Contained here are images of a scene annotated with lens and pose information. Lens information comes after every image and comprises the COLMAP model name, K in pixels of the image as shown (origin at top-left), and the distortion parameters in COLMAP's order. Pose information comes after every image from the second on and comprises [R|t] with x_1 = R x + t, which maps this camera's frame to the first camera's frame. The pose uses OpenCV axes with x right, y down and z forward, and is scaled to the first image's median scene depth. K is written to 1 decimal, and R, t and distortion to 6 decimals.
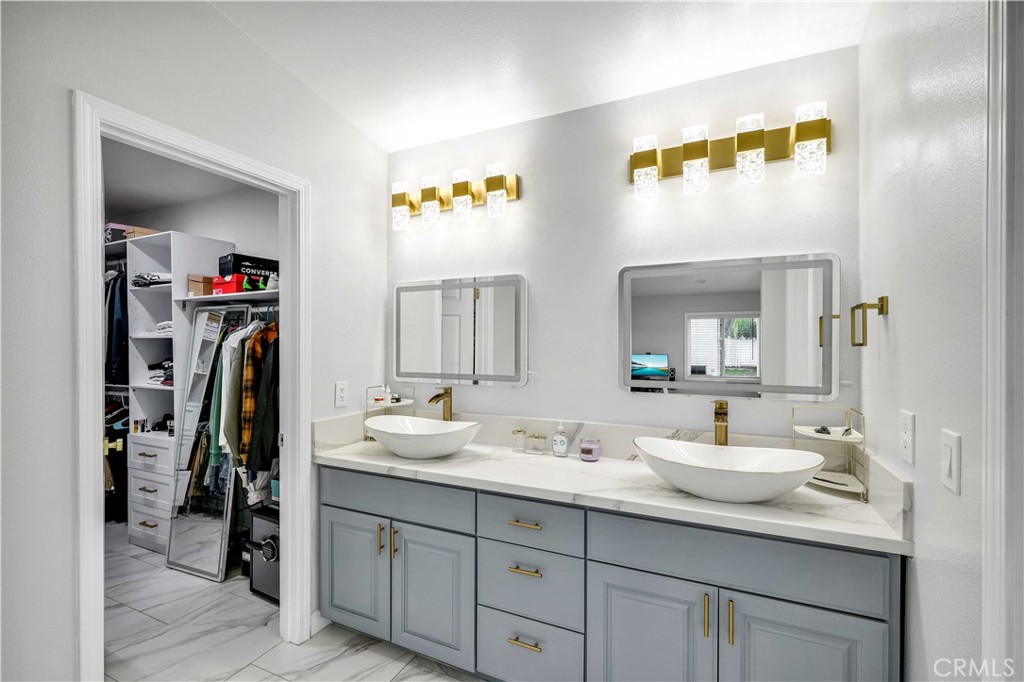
lens RADIAL K [[456.4, 0, 507.7], [0, 456.4, 343.7], [0, 0, 1]] dist [-0.006439, 0.000463]
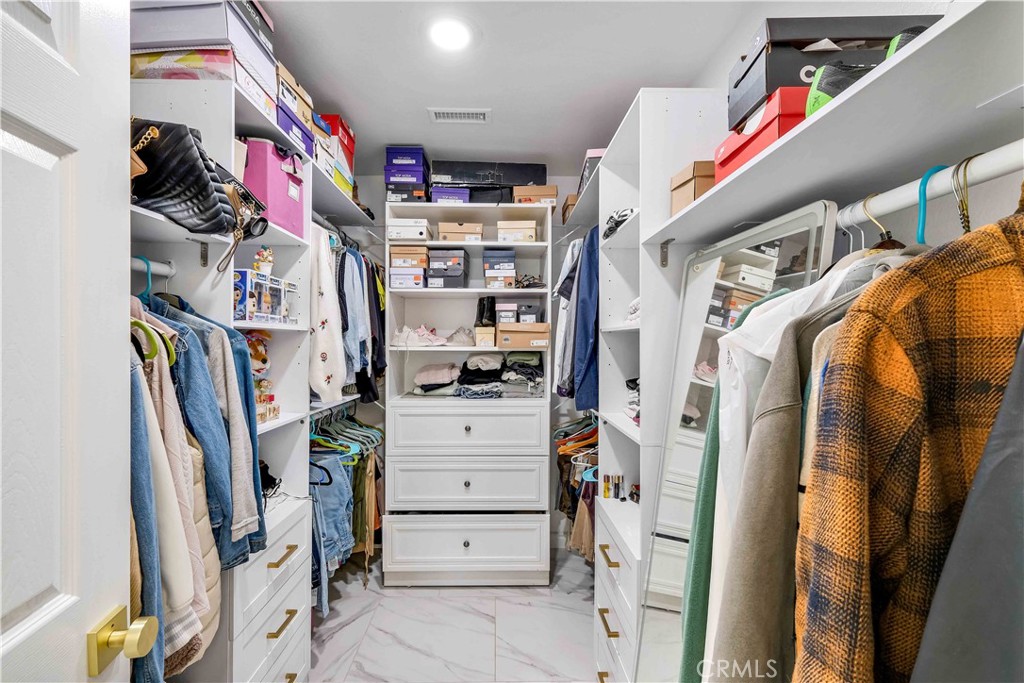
lens RADIAL K [[456.4, 0, 507.7], [0, 456.4, 344.2], [0, 0, 1]] dist [-0.006439, 0.000463]
pose [[0.451123, 0.013642, -0.892357, -0.421955], [-0.011851, 0.999887, 0.009295, 0.000195], [0.892383, 0.006382, 0.451234, 0.727017]]
